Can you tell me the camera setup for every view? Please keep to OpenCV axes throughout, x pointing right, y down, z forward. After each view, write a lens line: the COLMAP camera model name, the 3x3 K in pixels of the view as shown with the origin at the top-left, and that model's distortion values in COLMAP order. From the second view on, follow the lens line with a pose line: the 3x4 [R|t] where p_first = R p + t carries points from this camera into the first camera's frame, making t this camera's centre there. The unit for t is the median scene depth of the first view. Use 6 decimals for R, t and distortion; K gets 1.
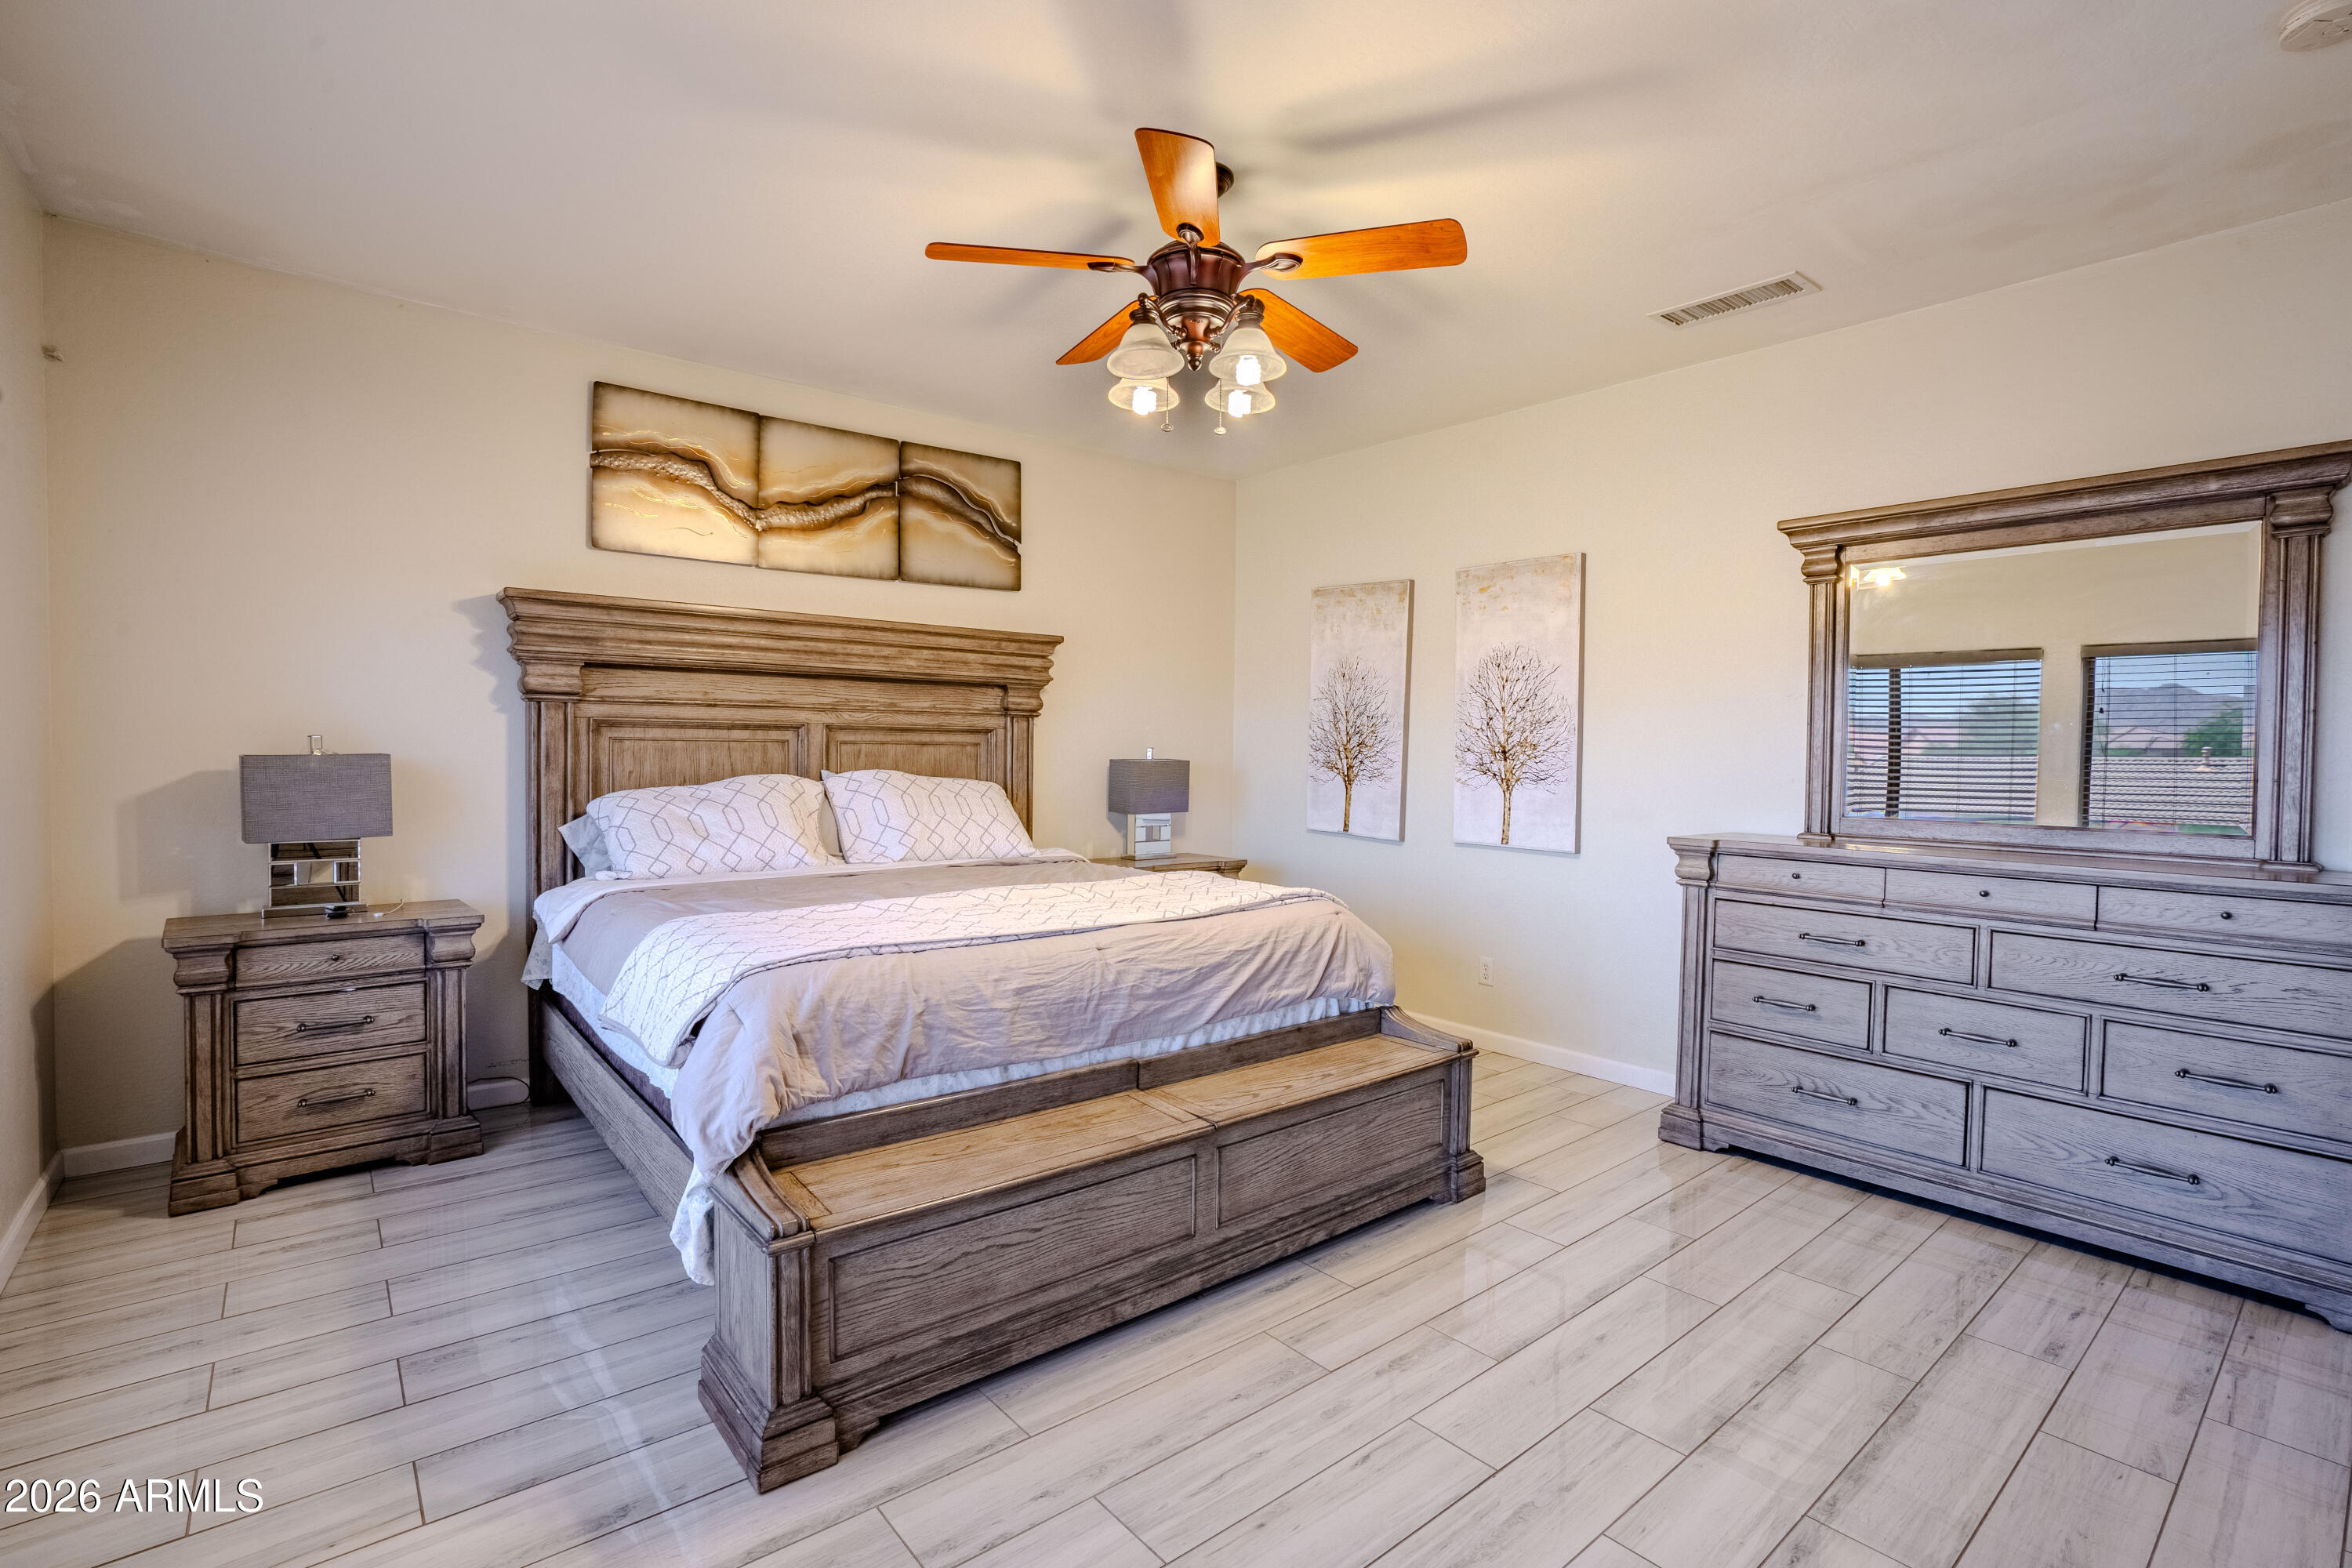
lens RADIAL K [[1090.2, 0, 1179.3], [0, 1090.2, 772.0], [0, 0, 1]] dist [-0.067017, 0.028249]
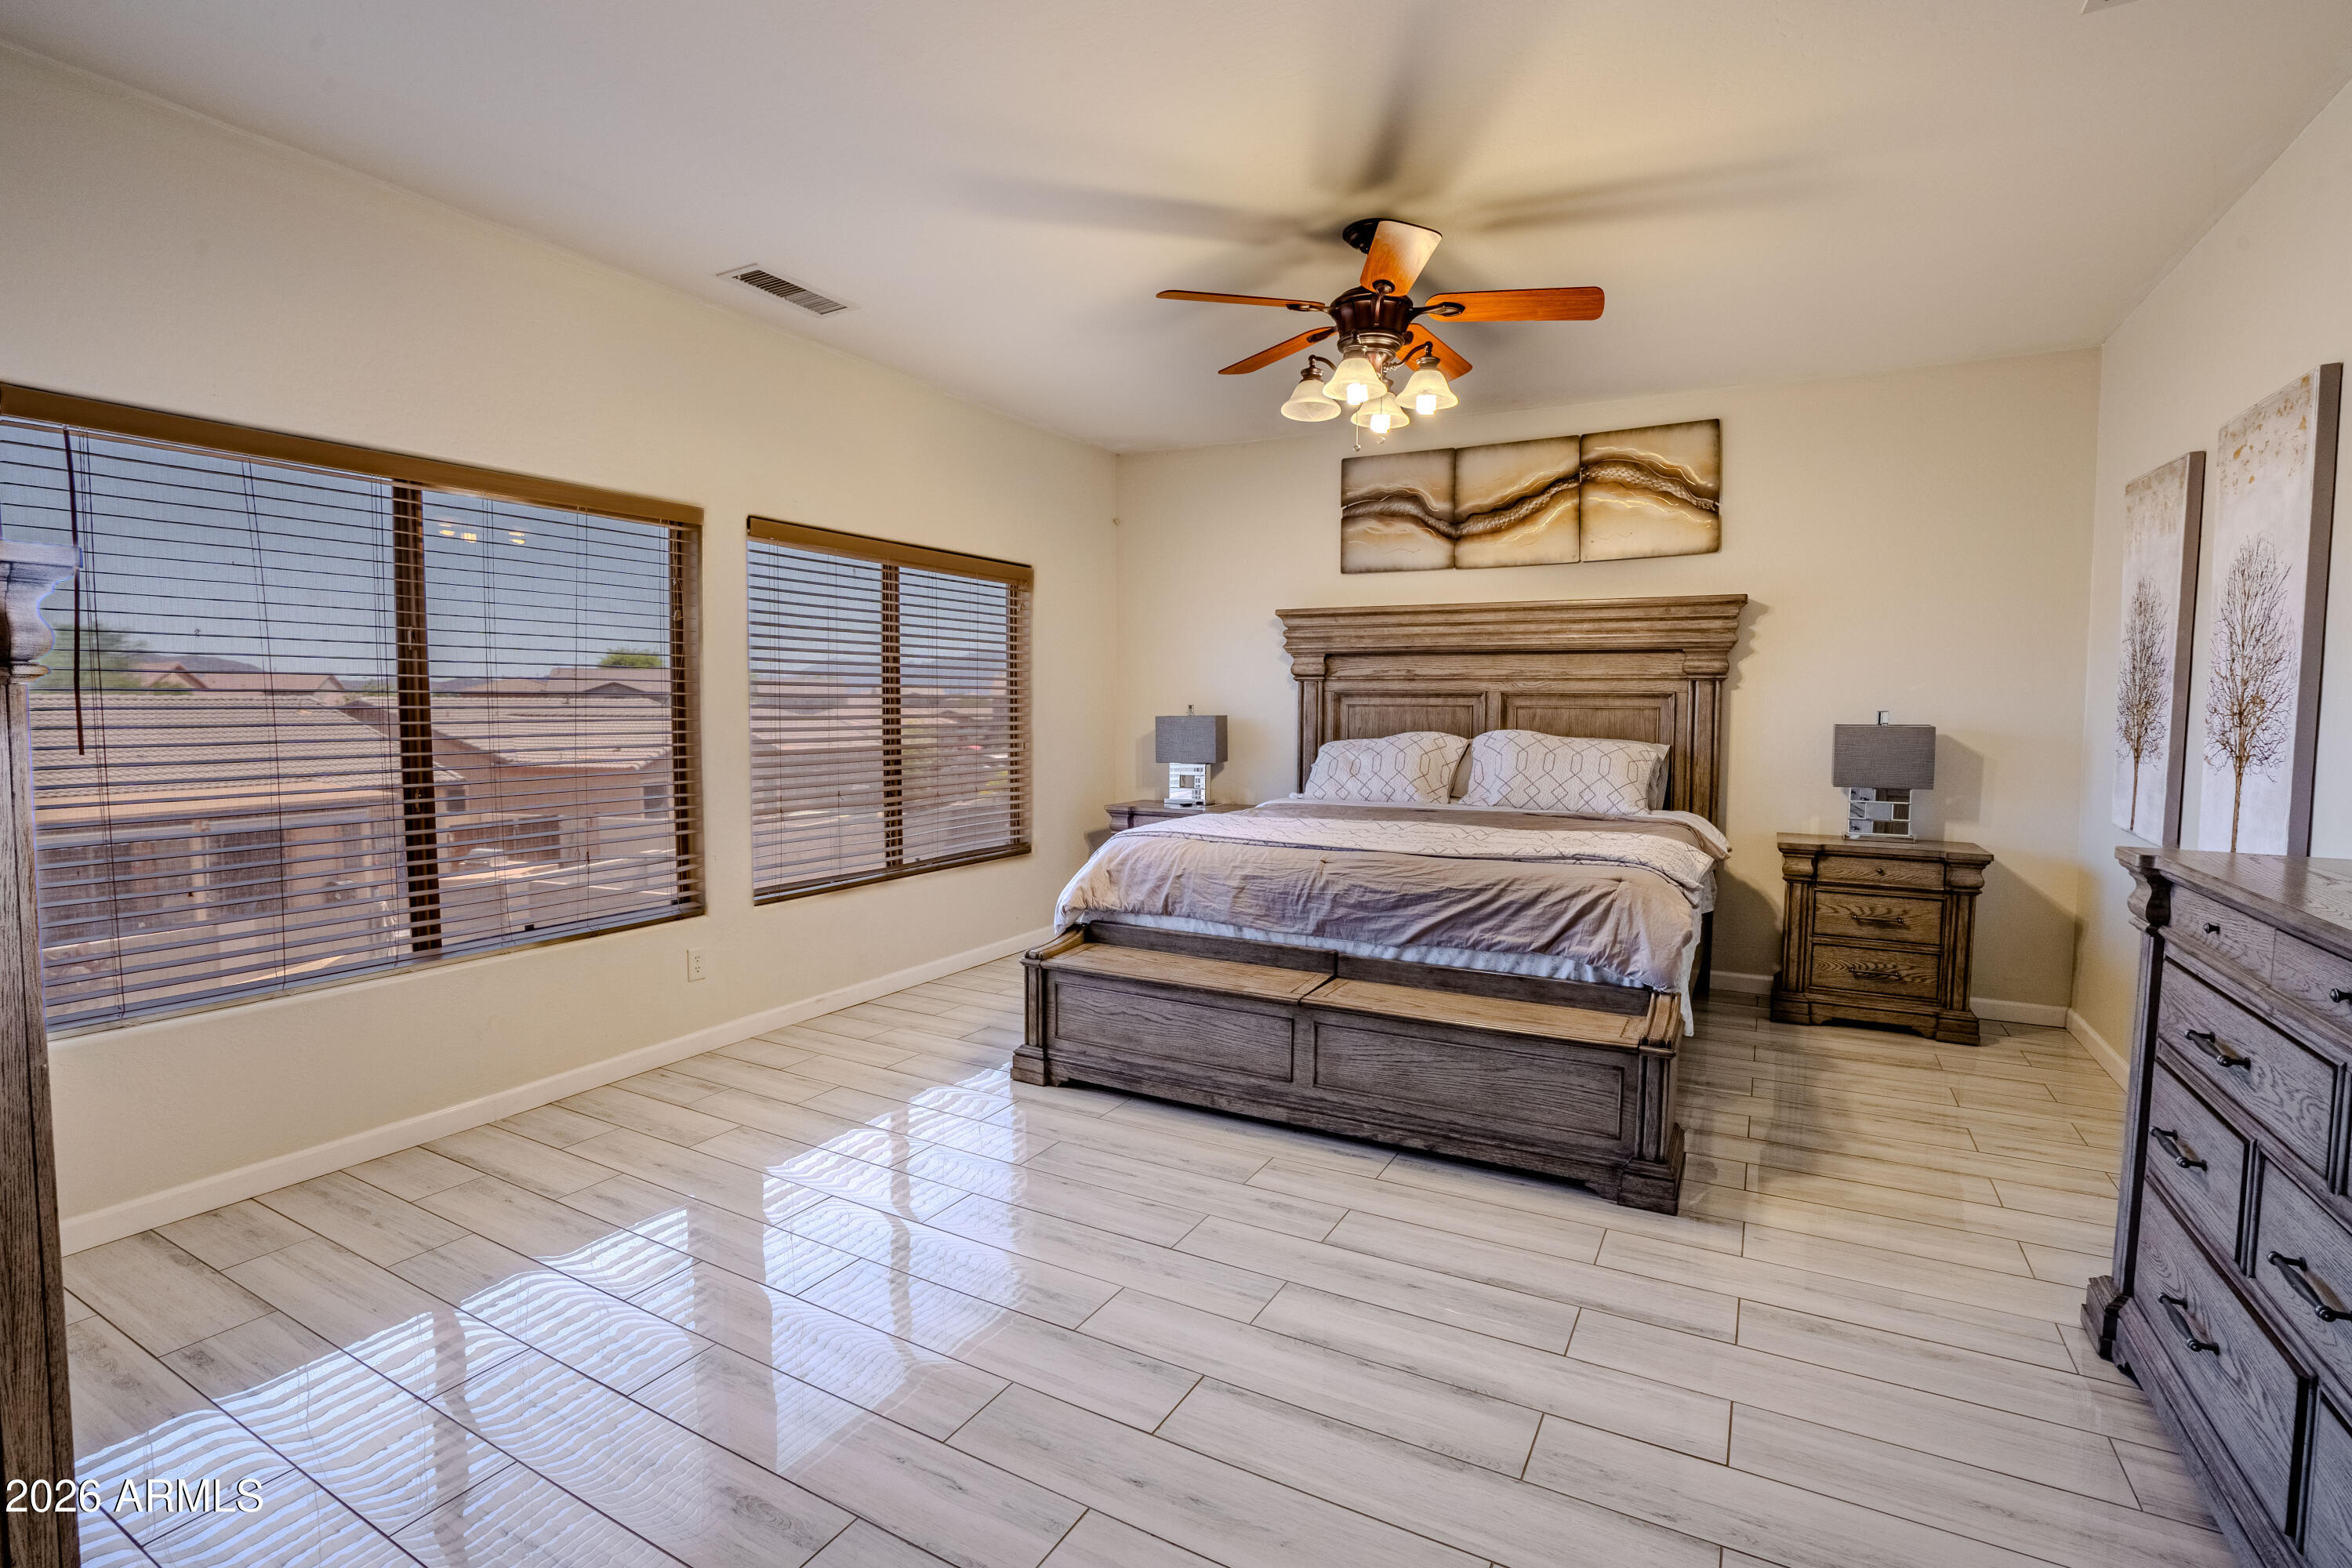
lens RADIAL K [[1090.2, 0, 1179.3], [0, 1090.2, 772.0], [0, 0, 1]] dist [-0.067017, 0.028249]
pose [[0.365983, 0.045224, -0.929522, 0.771730], [-0.021521, 0.998963, 0.040129, 0.004721], [0.930372, 0.005317, 0.366577, 0.259920]]
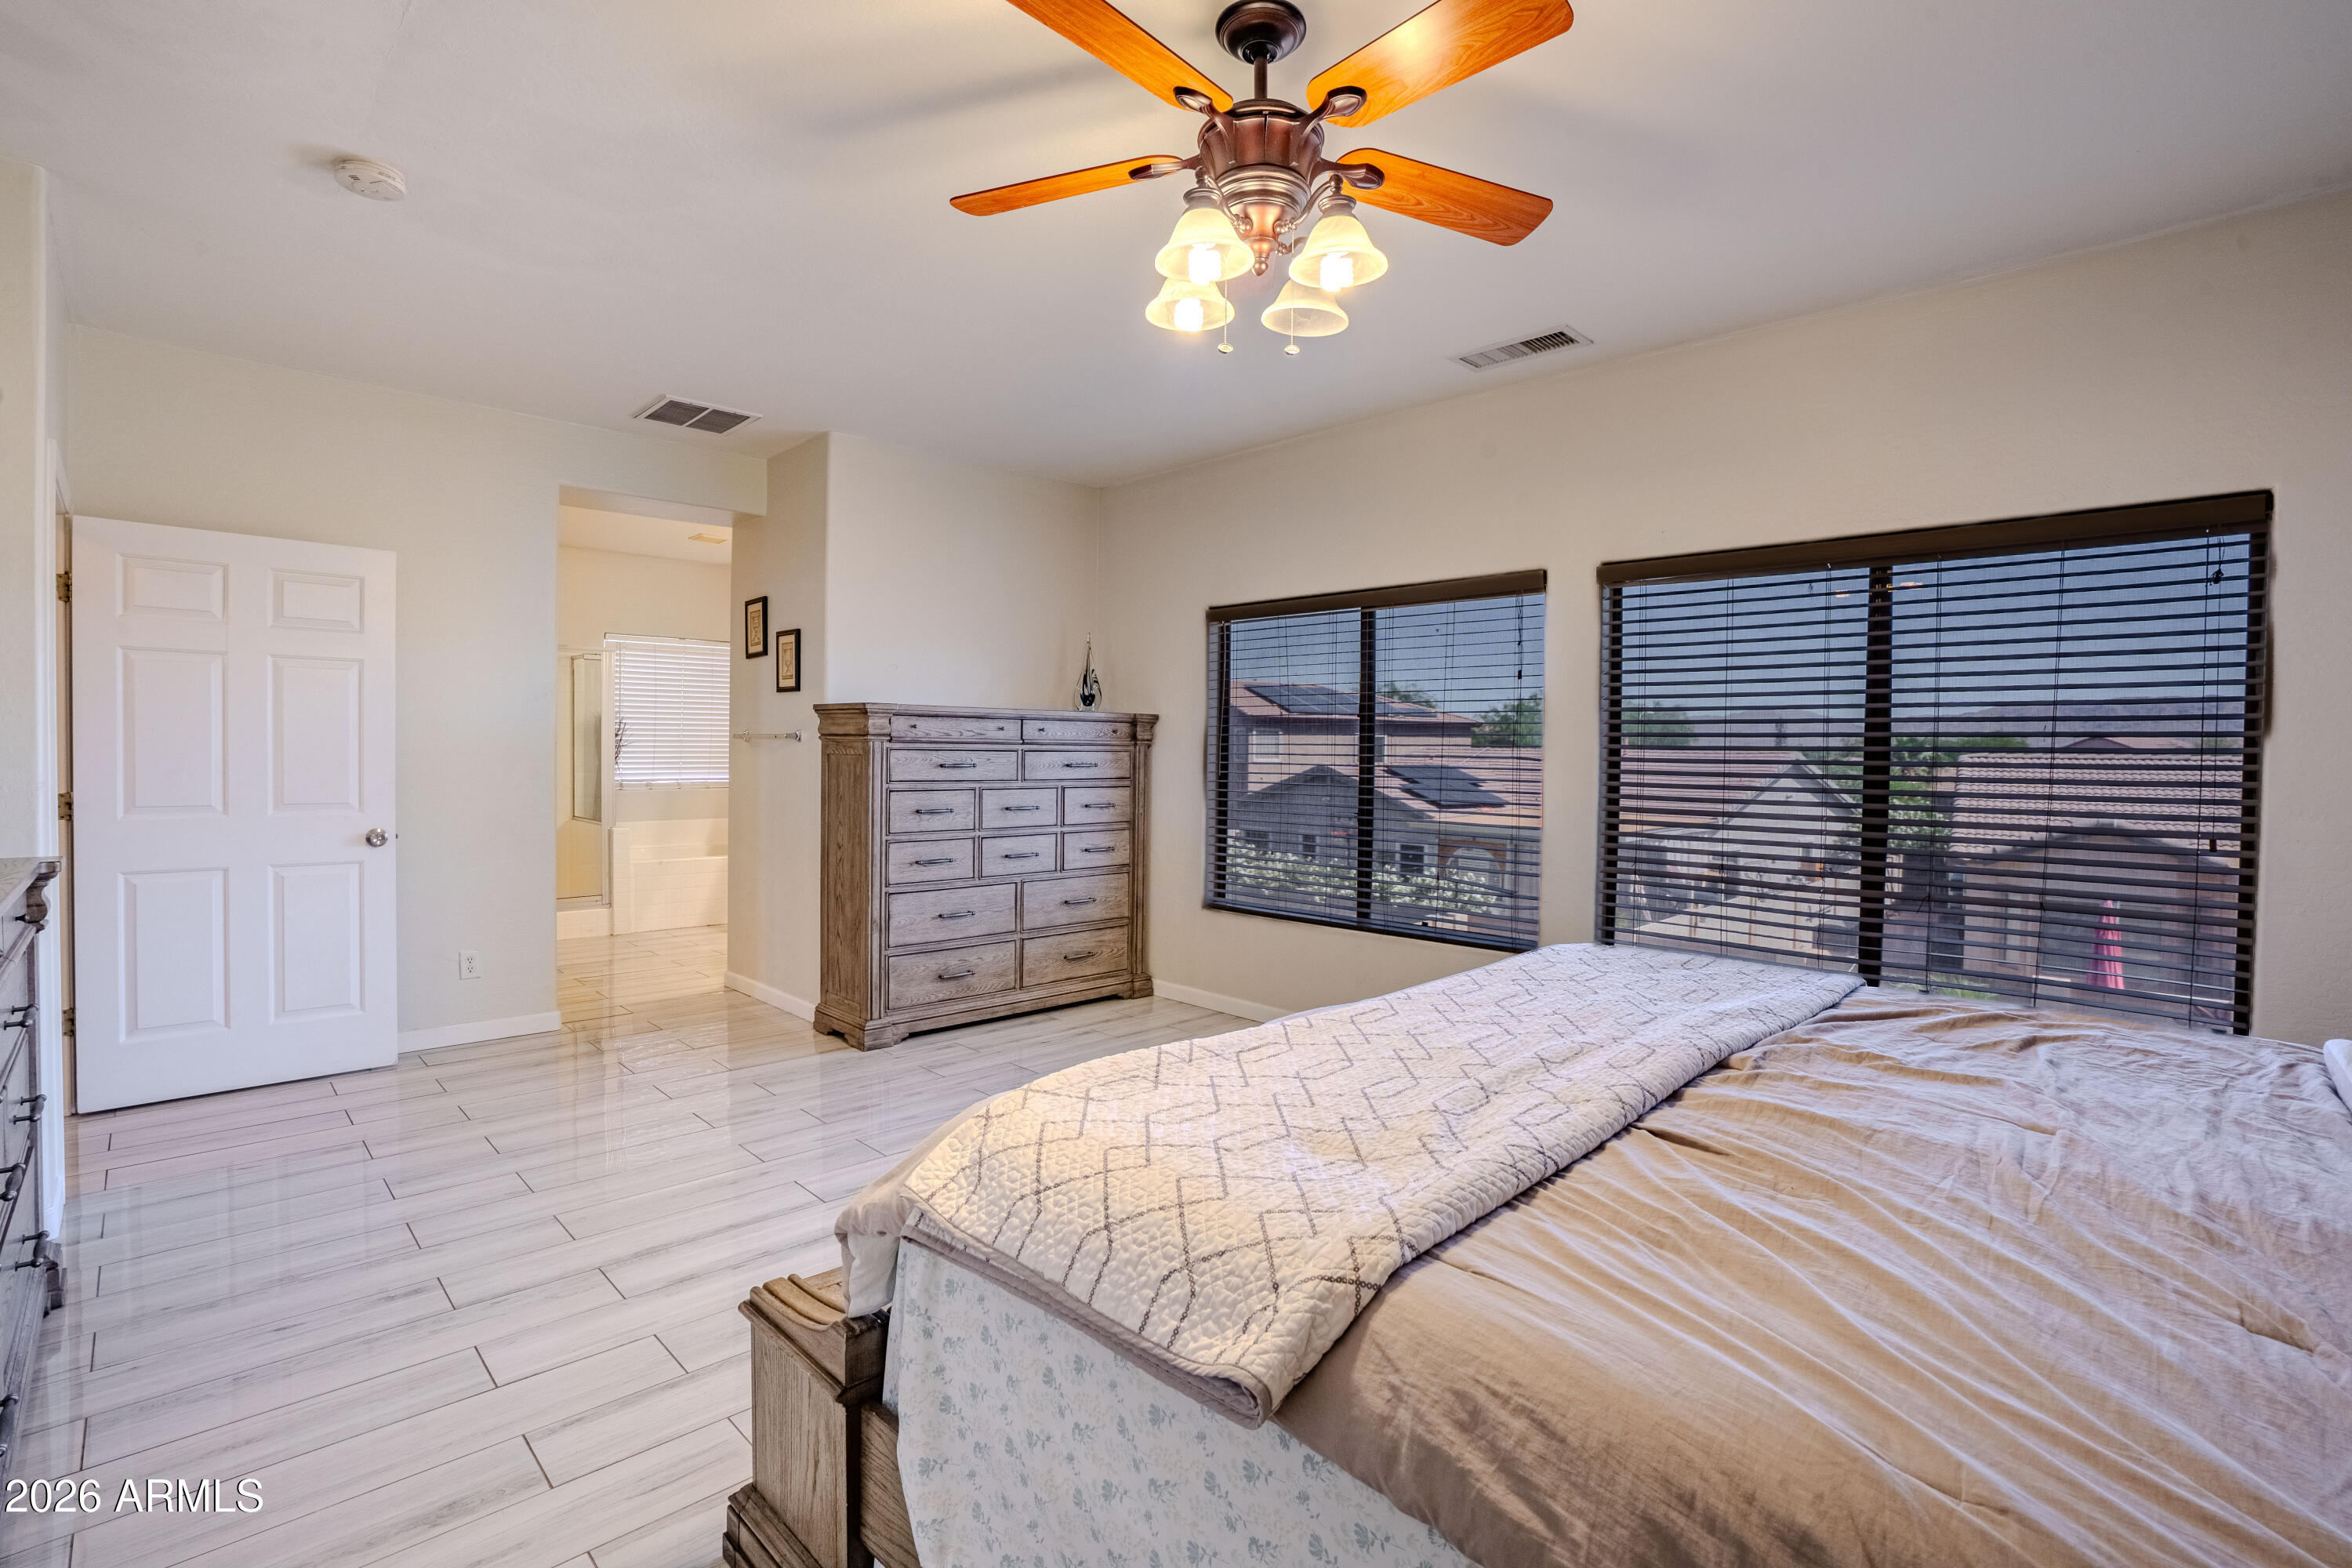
lens RADIAL K [[1090.2, 0, 1179.3], [0, 1090.2, 772.0], [0, 0, 1]] dist [-0.067017, 0.028249]
pose [[-0.995955, -0.023626, -0.086692, 0.093748], [-0.027381, 0.998726, 0.042383, -0.030057], [0.085580, 0.044585, -0.995333, 1.284357]]
